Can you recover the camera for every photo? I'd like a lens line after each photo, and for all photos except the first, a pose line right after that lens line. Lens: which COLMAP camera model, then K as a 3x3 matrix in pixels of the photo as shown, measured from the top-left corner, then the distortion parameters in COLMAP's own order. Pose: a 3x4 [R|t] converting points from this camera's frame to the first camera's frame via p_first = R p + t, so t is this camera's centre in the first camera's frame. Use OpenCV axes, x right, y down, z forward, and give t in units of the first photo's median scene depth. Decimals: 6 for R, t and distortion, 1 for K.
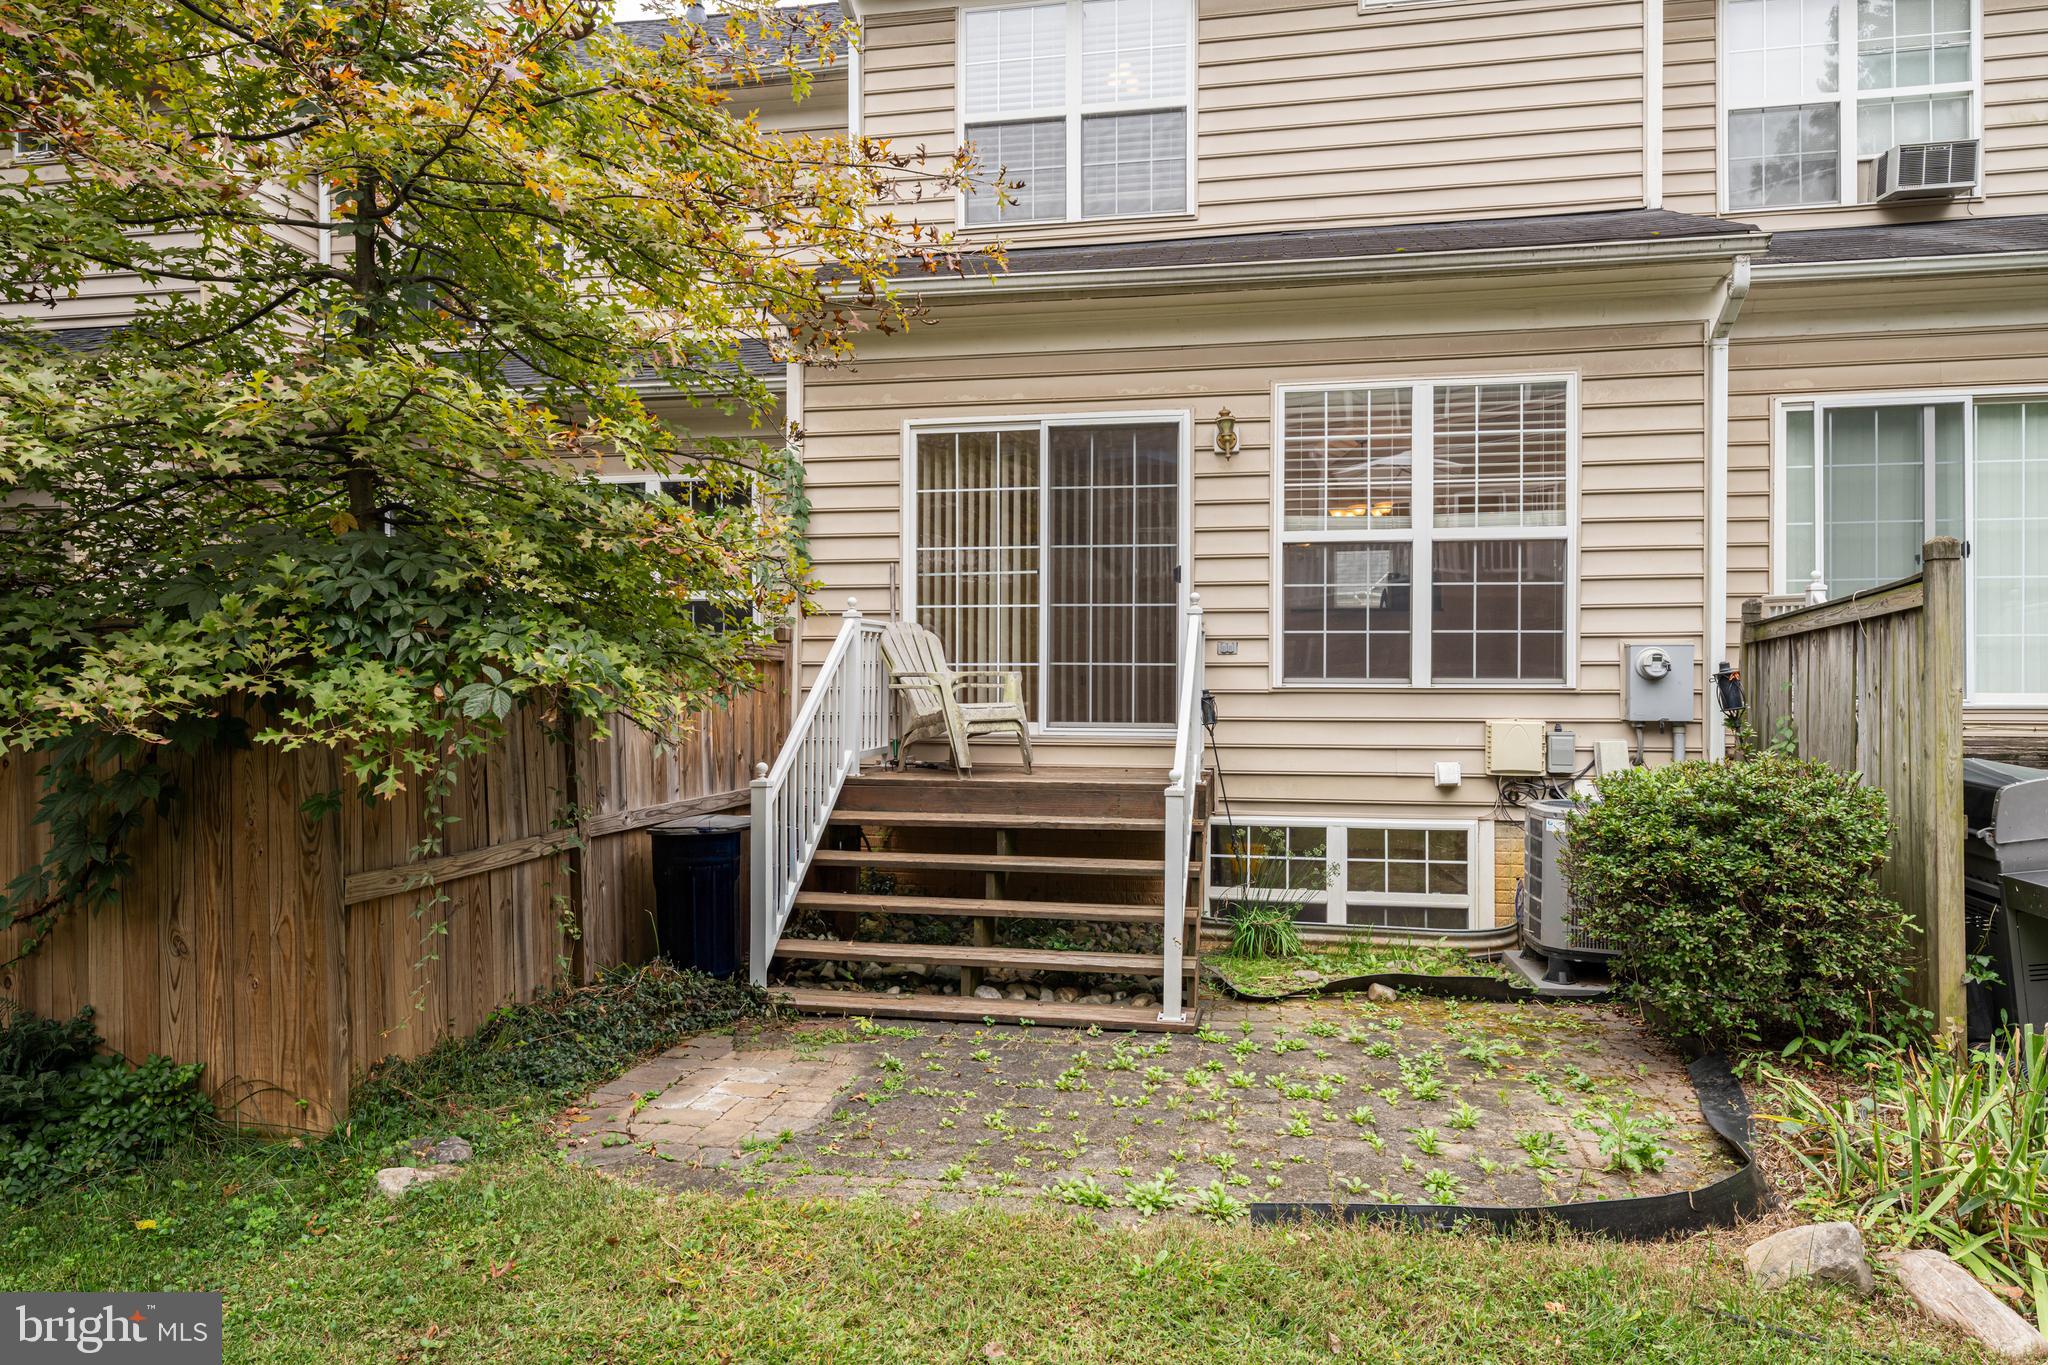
lens RADIAL K [[1269.5, 0, 1025.1], [0, 1269.5, 687.2], [0, 0, 1]] dist [-0.000997, 0.002285]
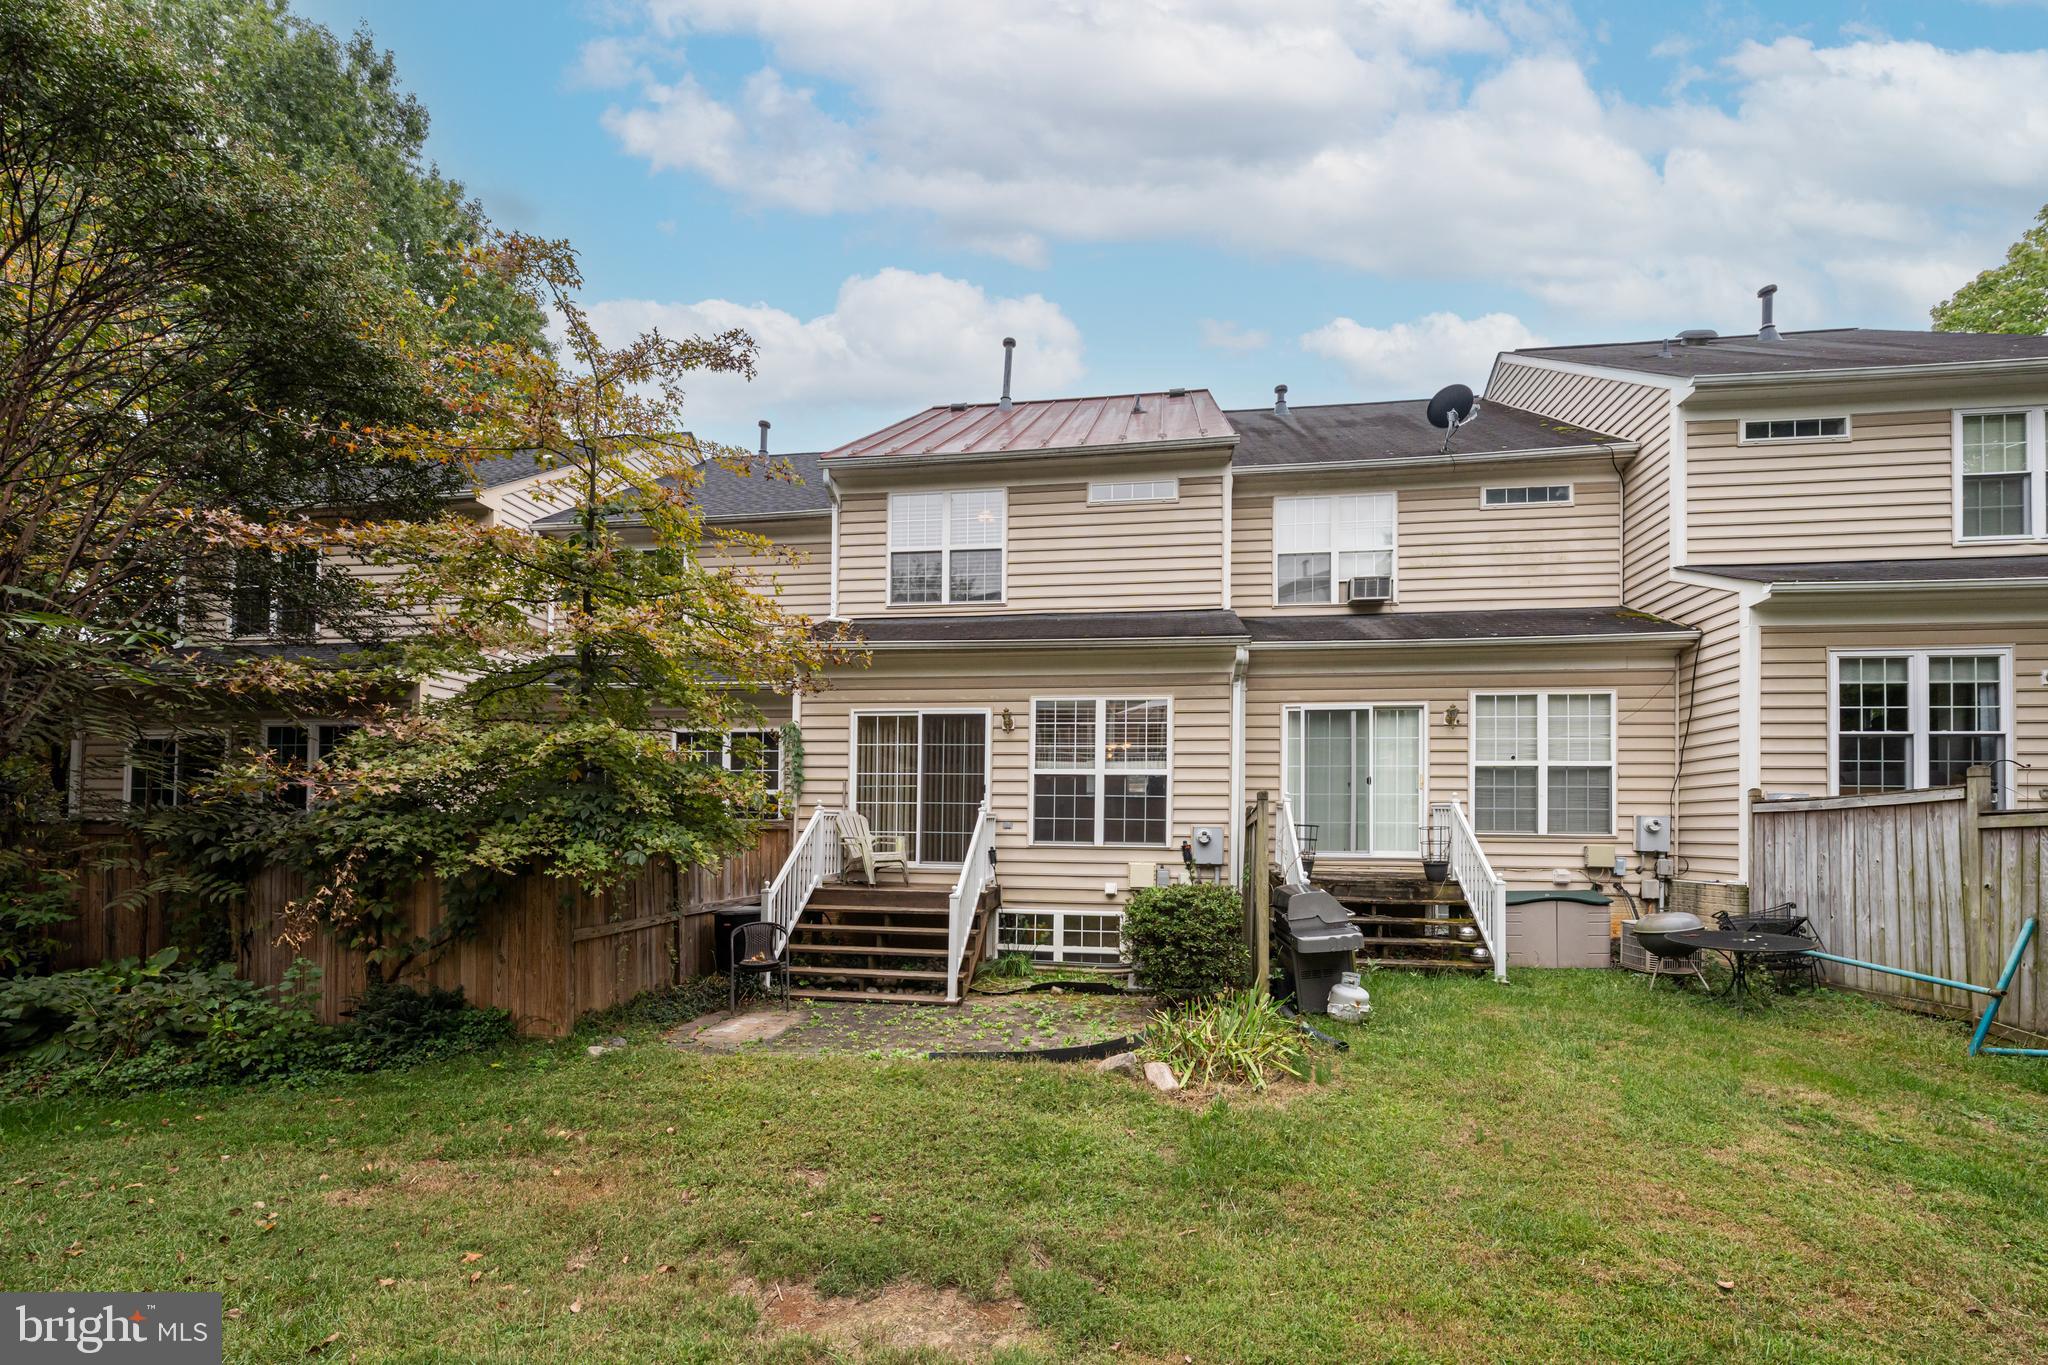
lens RADIAL K [[835.5, 0, 1026.0], [0, 835.5, 812.8], [0, 0, 1]] dist [-0.004459, -0.000822]
pose [[0.999345, 0.010040, 0.034767, 0.151036], [-0.009384, 0.999776, -0.018973, -0.027882], [-0.034950, 0.018634, 0.999215, -0.355625]]
